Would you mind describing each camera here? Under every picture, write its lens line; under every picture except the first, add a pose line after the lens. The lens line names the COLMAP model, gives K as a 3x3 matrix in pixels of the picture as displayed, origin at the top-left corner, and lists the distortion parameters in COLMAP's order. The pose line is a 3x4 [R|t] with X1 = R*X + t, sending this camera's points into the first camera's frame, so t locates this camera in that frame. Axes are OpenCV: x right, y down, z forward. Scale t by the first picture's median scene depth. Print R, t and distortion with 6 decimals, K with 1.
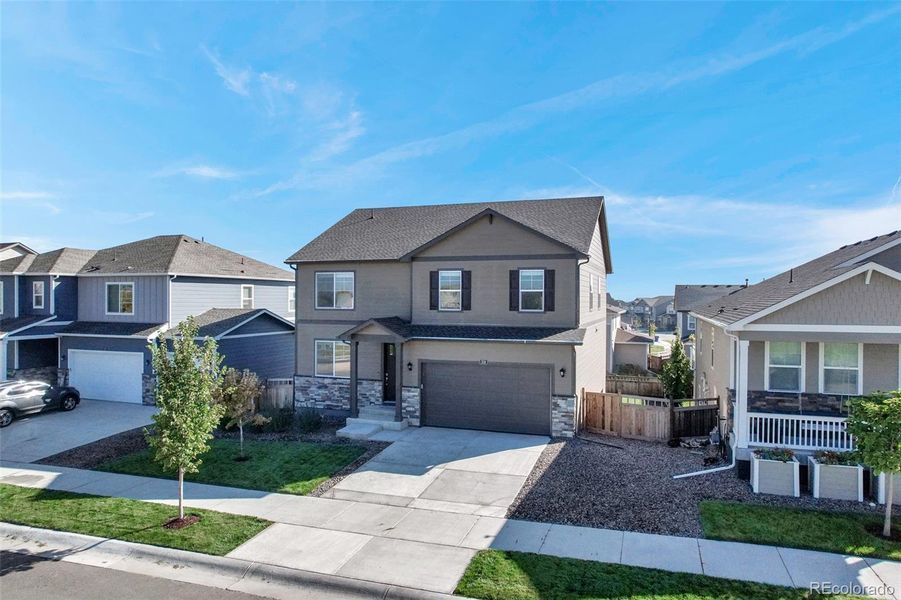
lens RADIAL K [[539.1, 0, 450.5], [0, 539.1, 300.0], [0, 0, 1]] dist [0.002646, 0.001251]
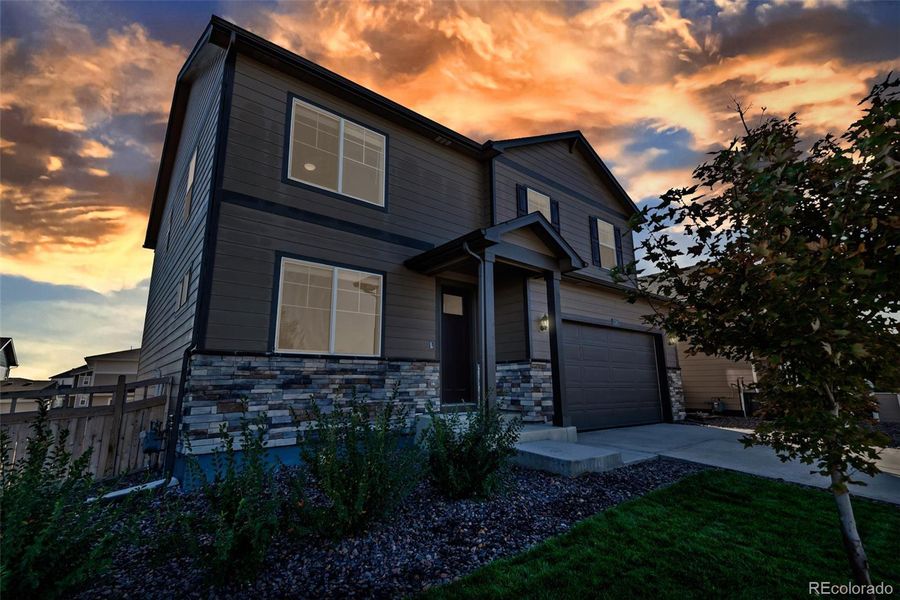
lens RADIAL K [[418.1, 0, 443.9], [0, 418.1, 297.6], [0, 0, 1]] dist [0.032803, -0.000373]
pose [[0.523796, 0.175599, 0.833548, -0.439531], [0.004819, 0.977896, -0.209036, 0.167640], [-0.851830, 0.113509, 0.511372, 0.774907]]
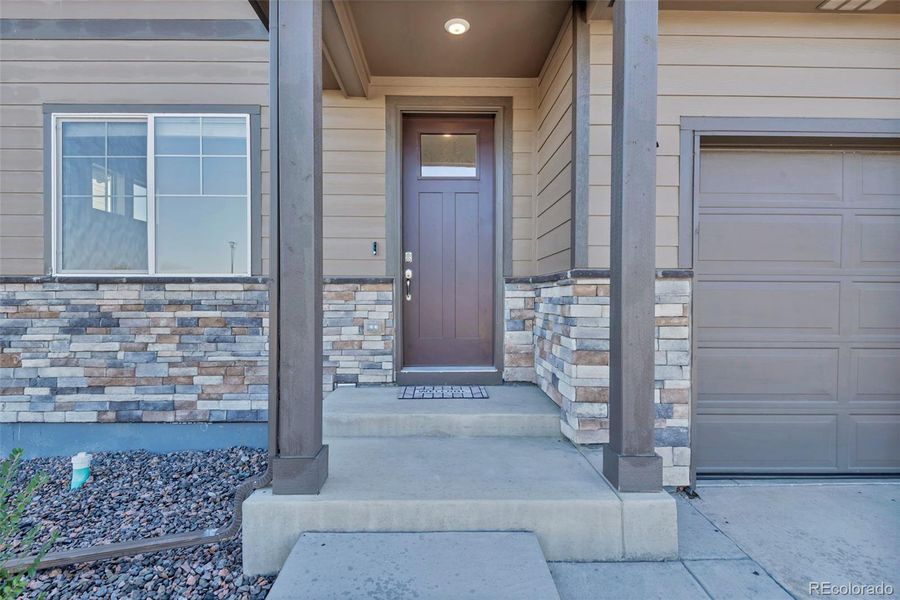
lens RADIAL K [[434.3, 0, 450.0], [0, 434.3, 300.0], [0, 0, 1]] dist [-0.000472, -0.000463]
pose [[0.933383, -0.000257, 0.358883, -0.166861], [-0.002789, 0.999964, 0.007971, 0.151971], [-0.358872, -0.008441, 0.933349, 0.795116]]
